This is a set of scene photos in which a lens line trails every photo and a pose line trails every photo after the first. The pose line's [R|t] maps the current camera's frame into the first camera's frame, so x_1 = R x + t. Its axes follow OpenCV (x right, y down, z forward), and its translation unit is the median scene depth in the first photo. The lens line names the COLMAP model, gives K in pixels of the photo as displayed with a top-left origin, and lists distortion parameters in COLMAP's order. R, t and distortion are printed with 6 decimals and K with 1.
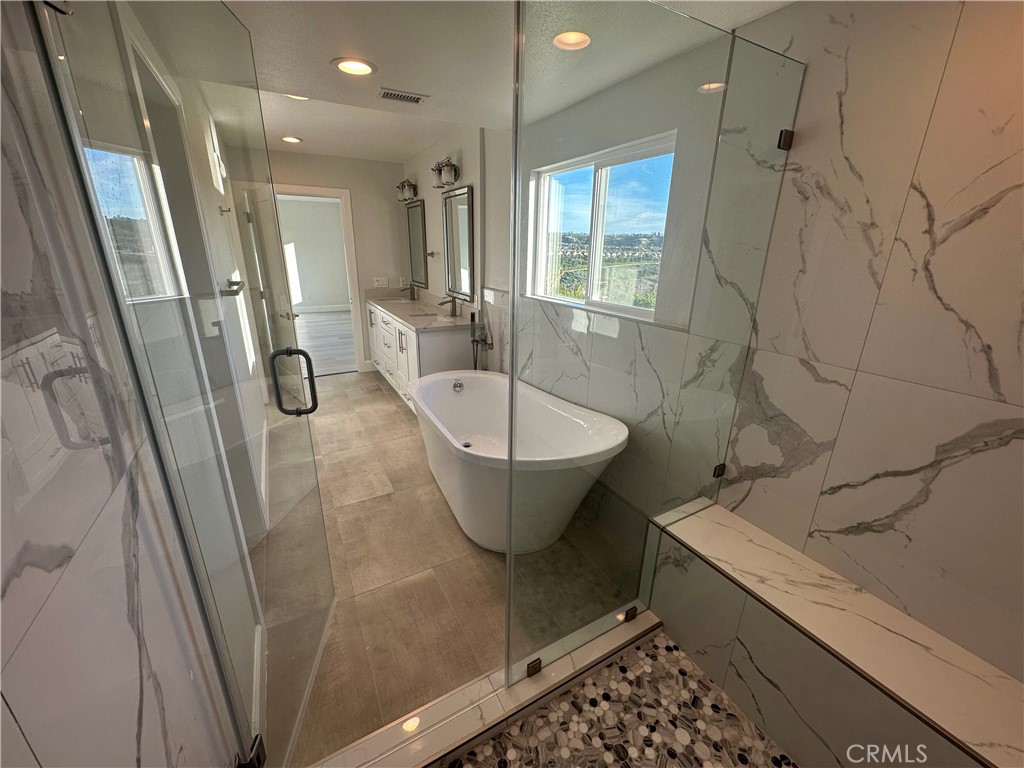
lens RADIAL K [[411.7, 0, 512.0], [0, 411.7, 384.0], [0, 0, 1]] dist [0.000922, 0.000008]
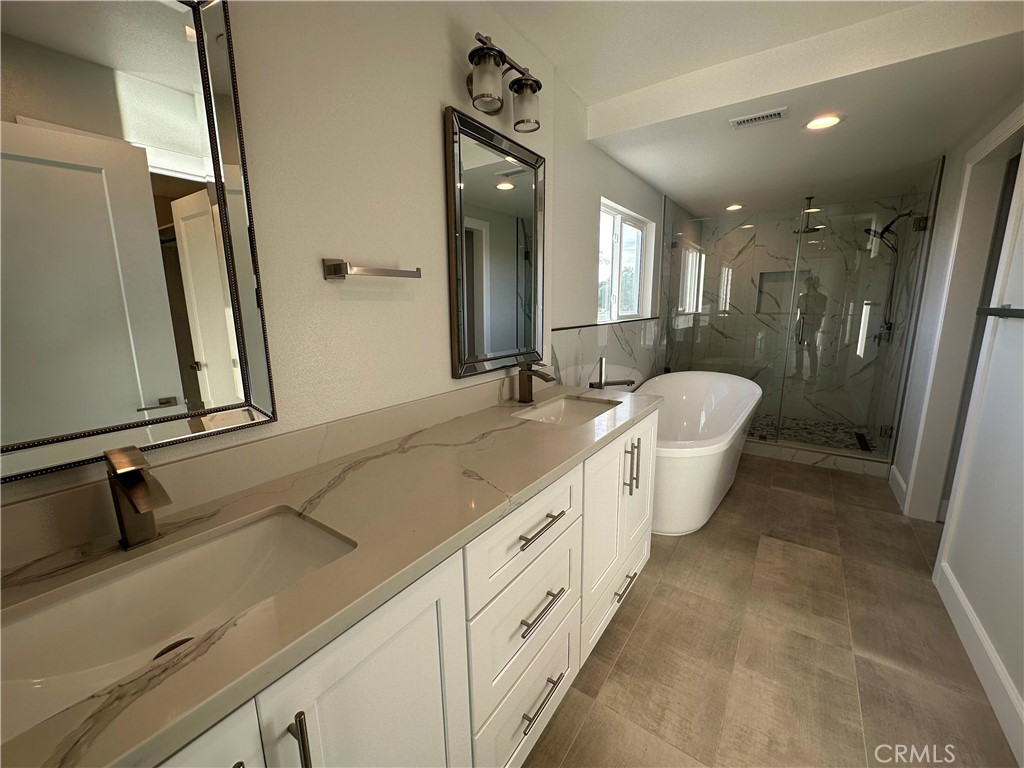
lens RADIAL K [[411.7, 0, 512.0], [0, 411.7, 384.0], [0, 0, 1]] dist [0.000922, 0.000008]
pose [[-0.439795, -0.180080, 0.879859, -0.771955], [0.288616, 0.899385, 0.328340, -0.481091], [-0.850460, 0.398343, -0.343571, 1.630163]]
